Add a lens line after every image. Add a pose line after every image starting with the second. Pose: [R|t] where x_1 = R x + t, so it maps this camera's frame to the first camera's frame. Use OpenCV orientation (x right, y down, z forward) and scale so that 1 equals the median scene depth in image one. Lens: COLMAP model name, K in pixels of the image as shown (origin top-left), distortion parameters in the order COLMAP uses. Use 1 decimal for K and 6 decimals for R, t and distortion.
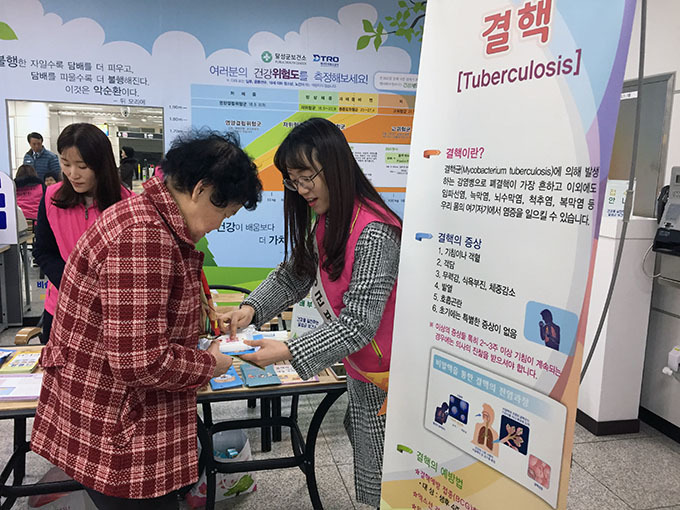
lens RADIAL K [[574.4, 0, 342.6], [0, 574.4, 251.6], [0, 0, 1]] dist [0.055000, -0.002205]
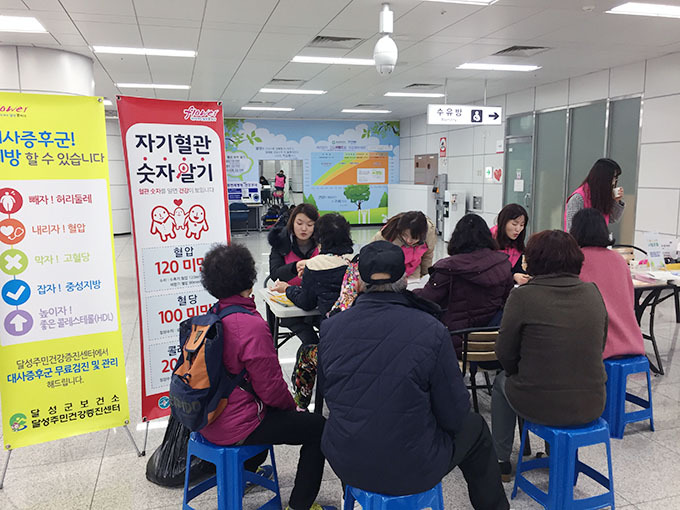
lens RADIAL K [[574.4, 0, 341.6], [0, 574.4, 261.7], [0, 0, 1]] dist [0.055000, -0.002205]
pose [[0.998006, -0.049979, 0.038554, -0.147626], [0.049910, 0.998750, 0.002751, 0.187065], [-0.038644, -0.000821, 0.999253, -1.307224]]
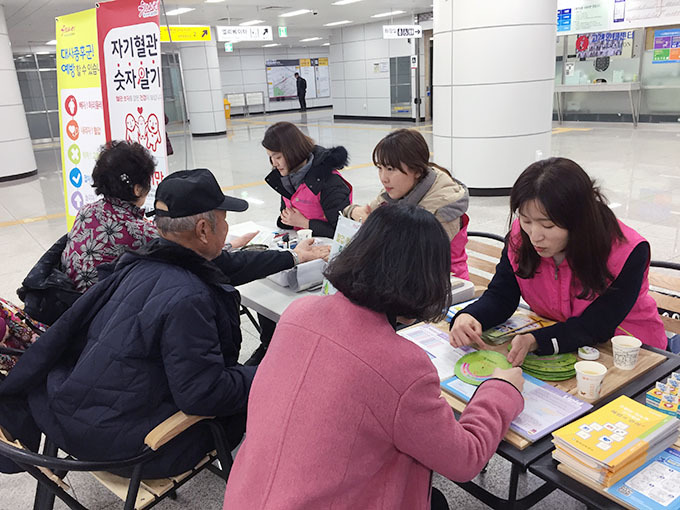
lens RADIAL K [[574.4, 0, 338.5], [0, 574.4, 254.3], [0, 0, 1]] dist [0.055000, -0.002205]
pose [[0.361271, 0.212279, -0.907976, 1.509560], [-0.078204, 0.977209, 0.197349, -0.008694], [0.929176, -0.000289, 0.369639, 0.645772]]
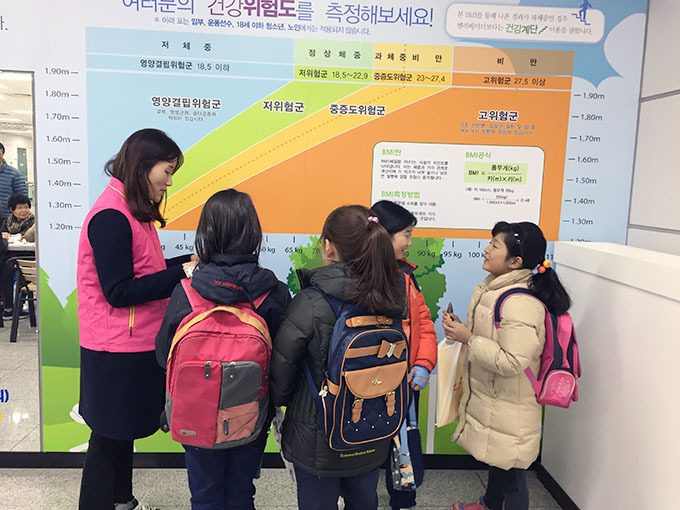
lens RADIAL K [[574.4, 0, 338.7], [0, 574.4, 252.6], [0, 0, 1]] dist [0.055000, -0.002205]
pose [[0.984225, 0.030590, -0.174256, 0.058944], [-0.039469, 0.998081, -0.047719, -0.066734], [0.172462, 0.053844, 0.983543, 0.511931]]
